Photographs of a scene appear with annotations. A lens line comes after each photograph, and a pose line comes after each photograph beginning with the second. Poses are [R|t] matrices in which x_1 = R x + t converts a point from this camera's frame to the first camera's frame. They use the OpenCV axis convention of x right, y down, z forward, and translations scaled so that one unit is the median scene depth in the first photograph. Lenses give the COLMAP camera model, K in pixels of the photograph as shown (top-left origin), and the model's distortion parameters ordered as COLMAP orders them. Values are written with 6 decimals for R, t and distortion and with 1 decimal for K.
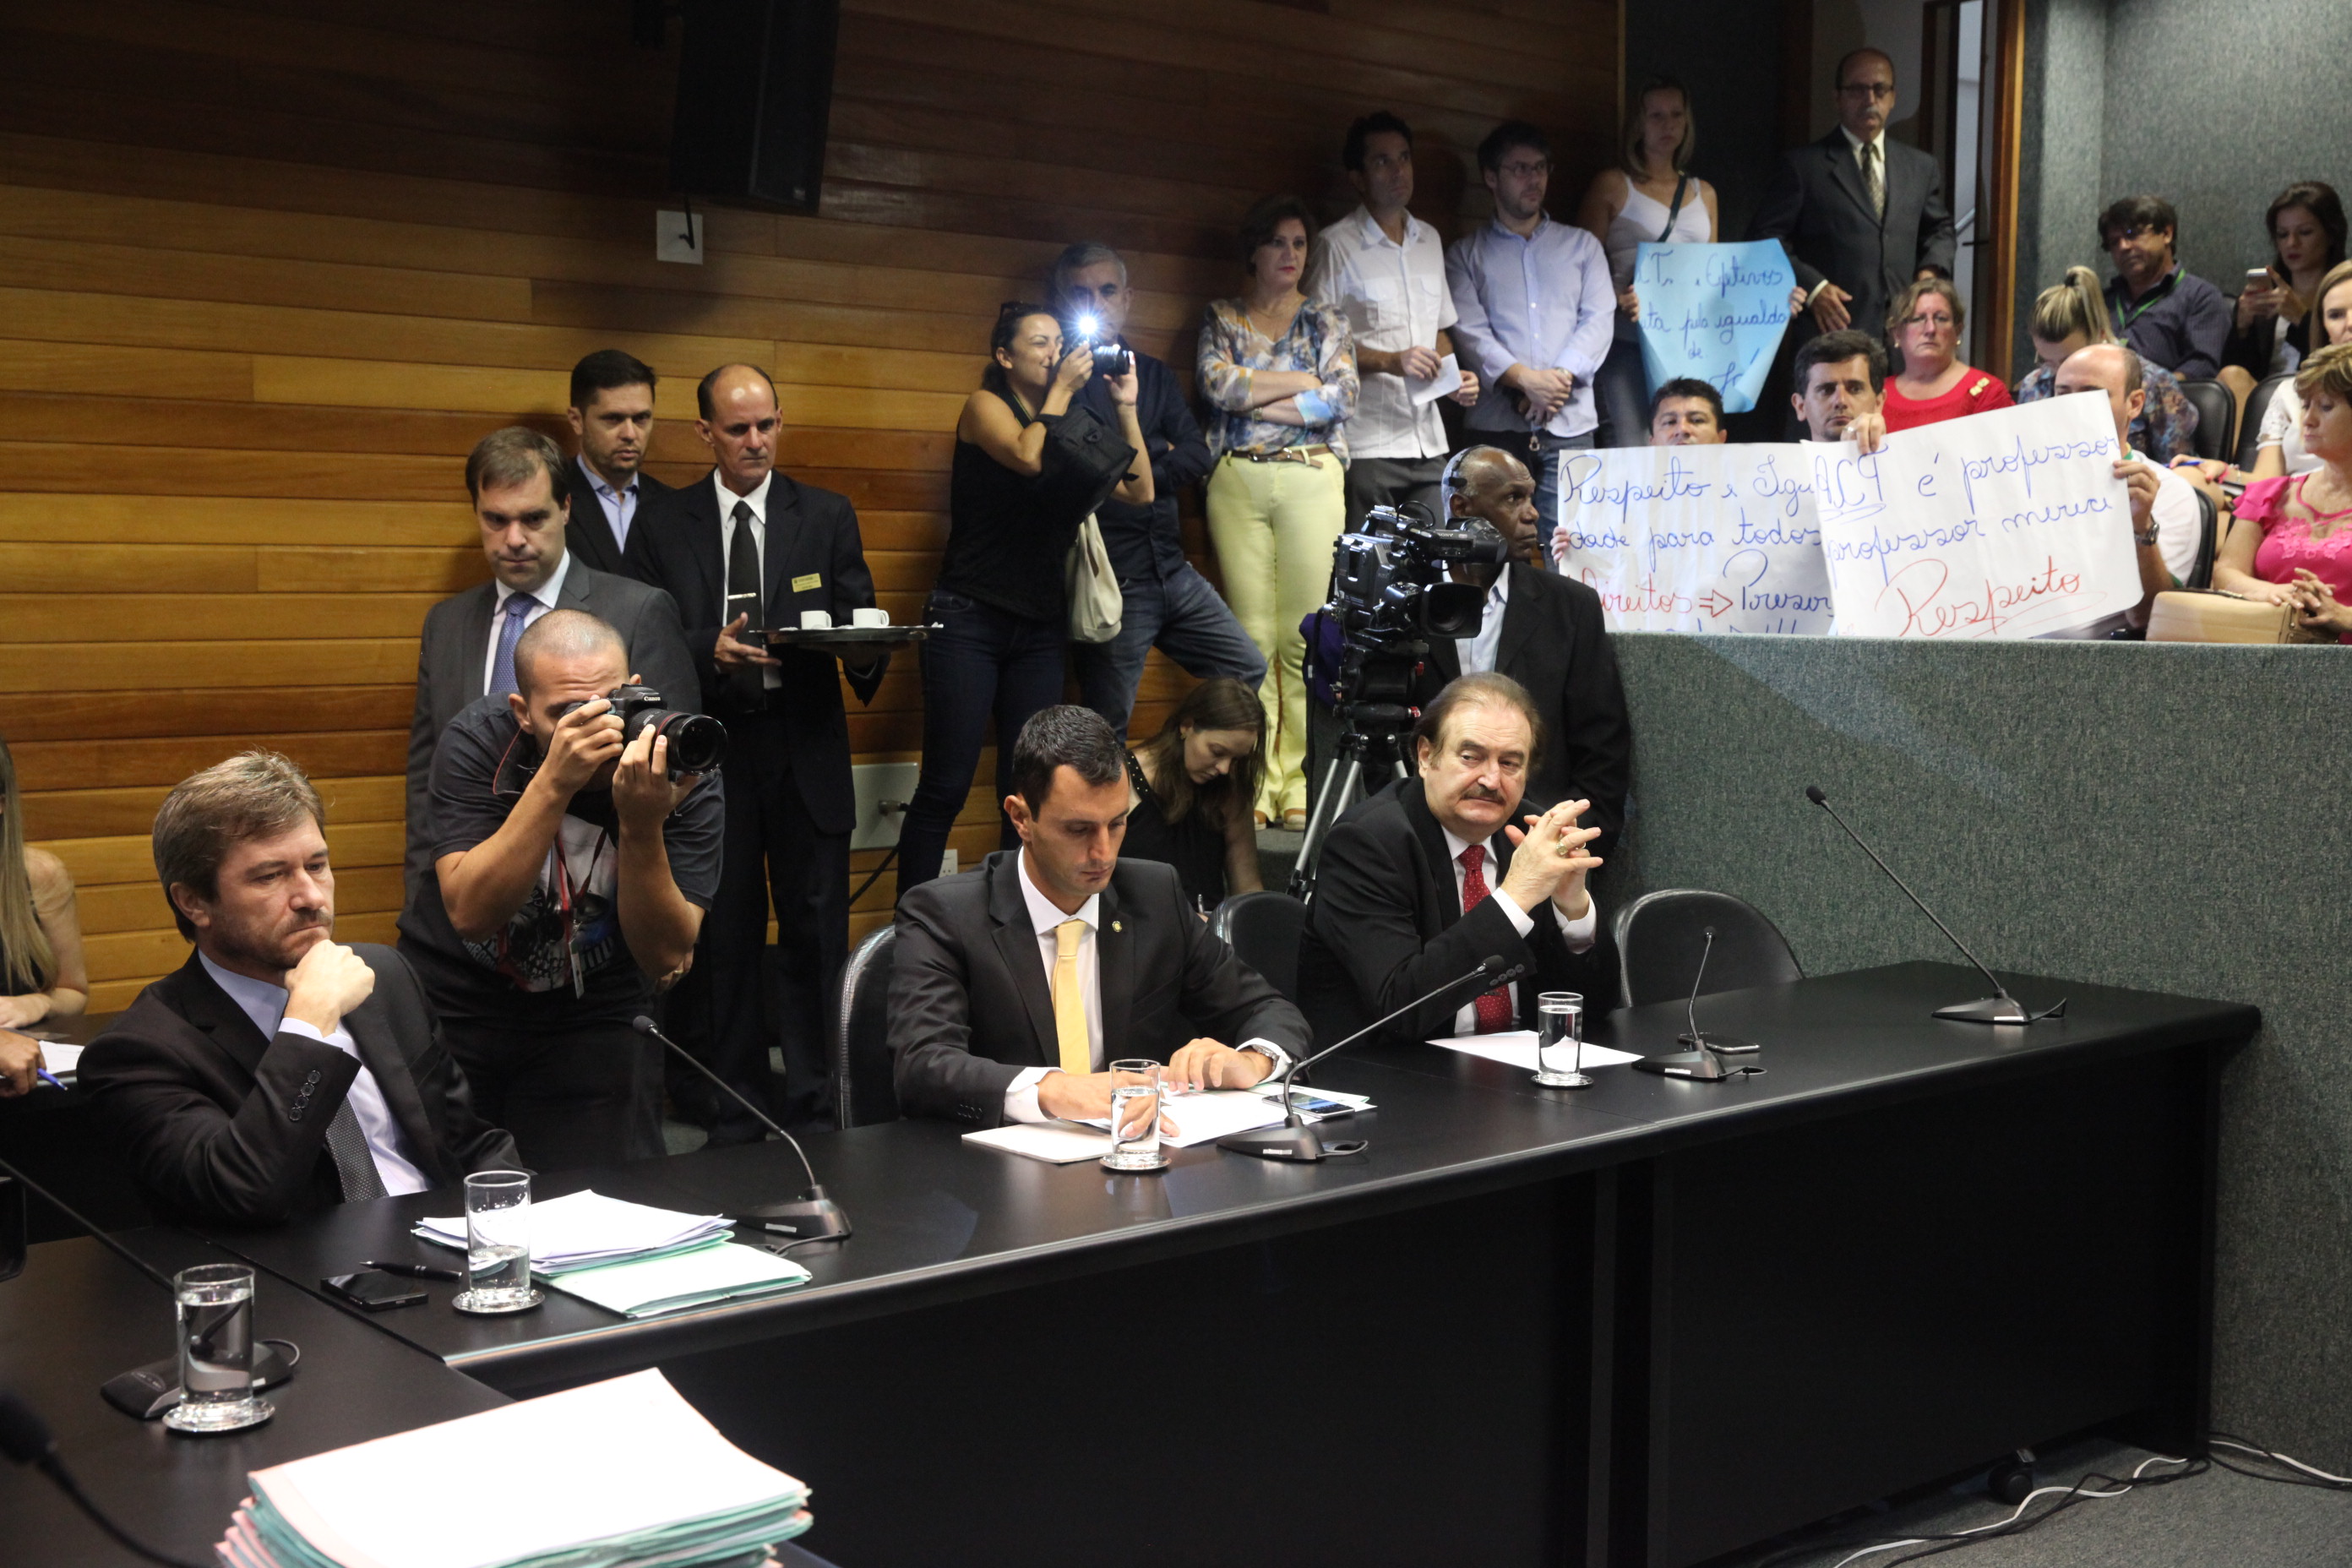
lens RADIAL K [[2772.0, 0, 1176.0], [0, 2772.0, 784.0], [0, 0, 1]] dist [0.019846, 0.158392]
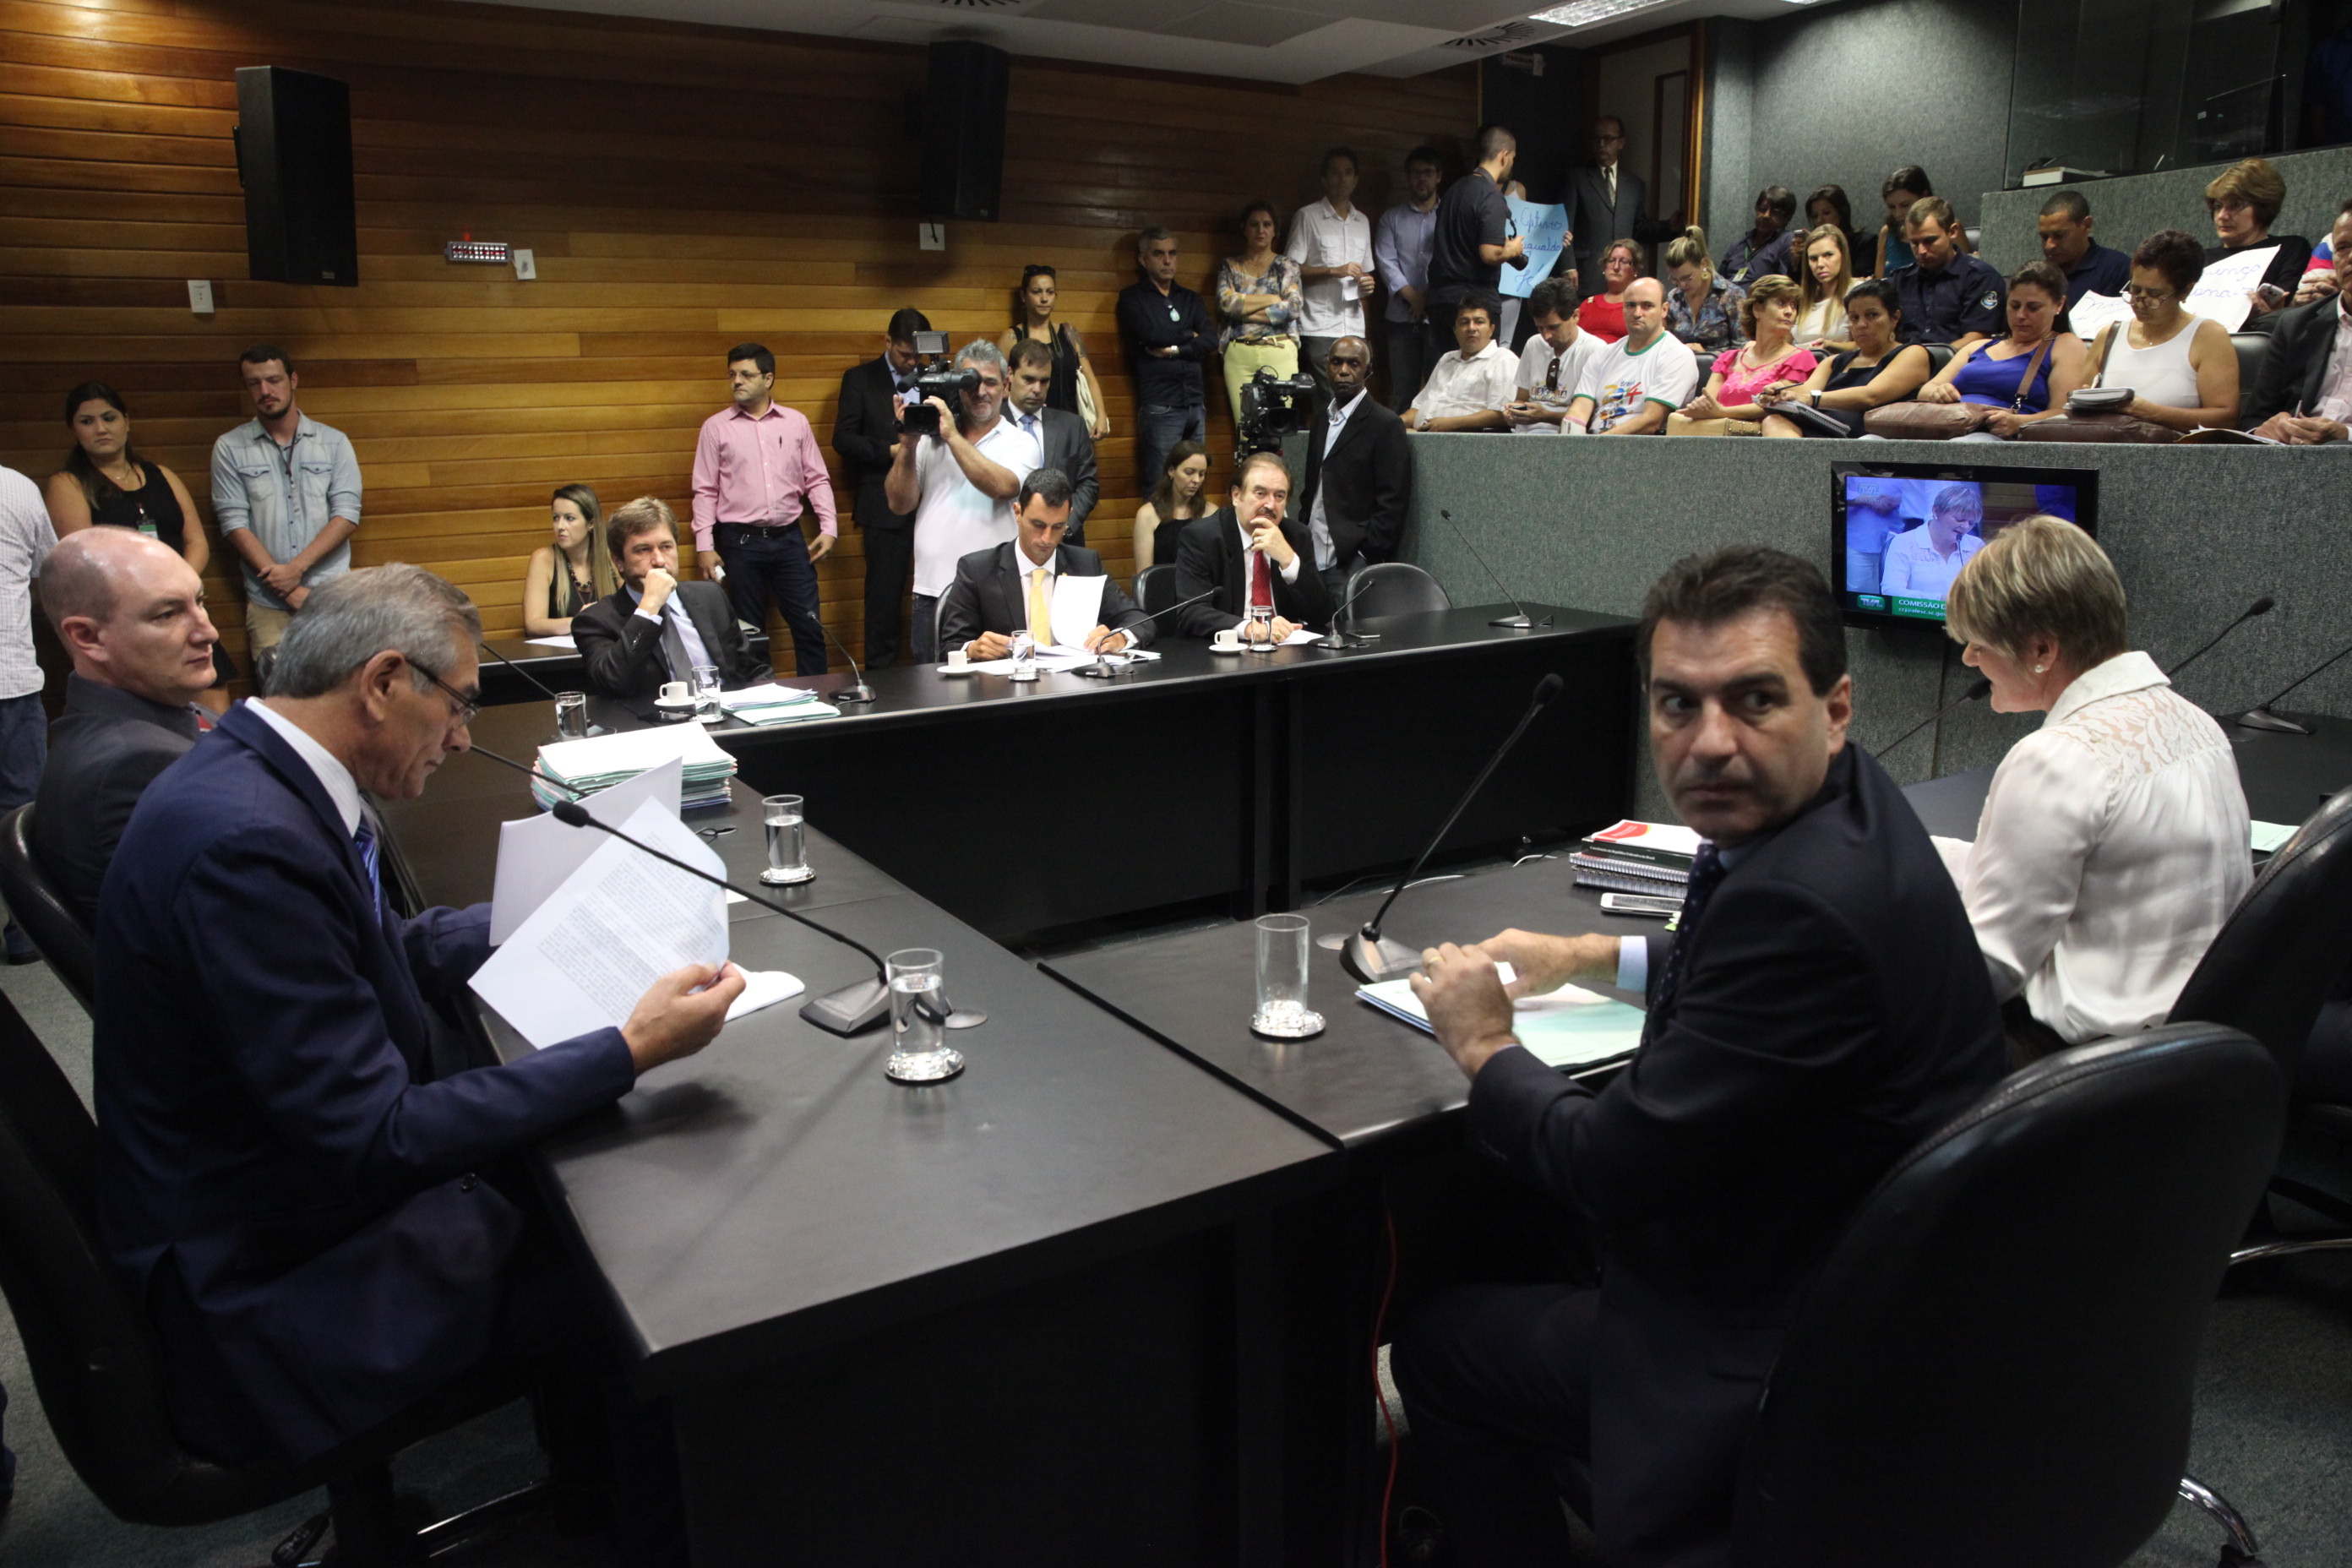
lens RADIAL K [[1619.8, 0, 1166.1], [0, 1619.8, 818.6], [0, 0, 1]] dist [-0.113268, 0.081566]
pose [[0.989227, 0.018921, -0.145163, 0.156463], [0.006342, 0.985142, 0.171625, 0.015209], [0.146254, -0.170696, 0.974409, -0.140116]]
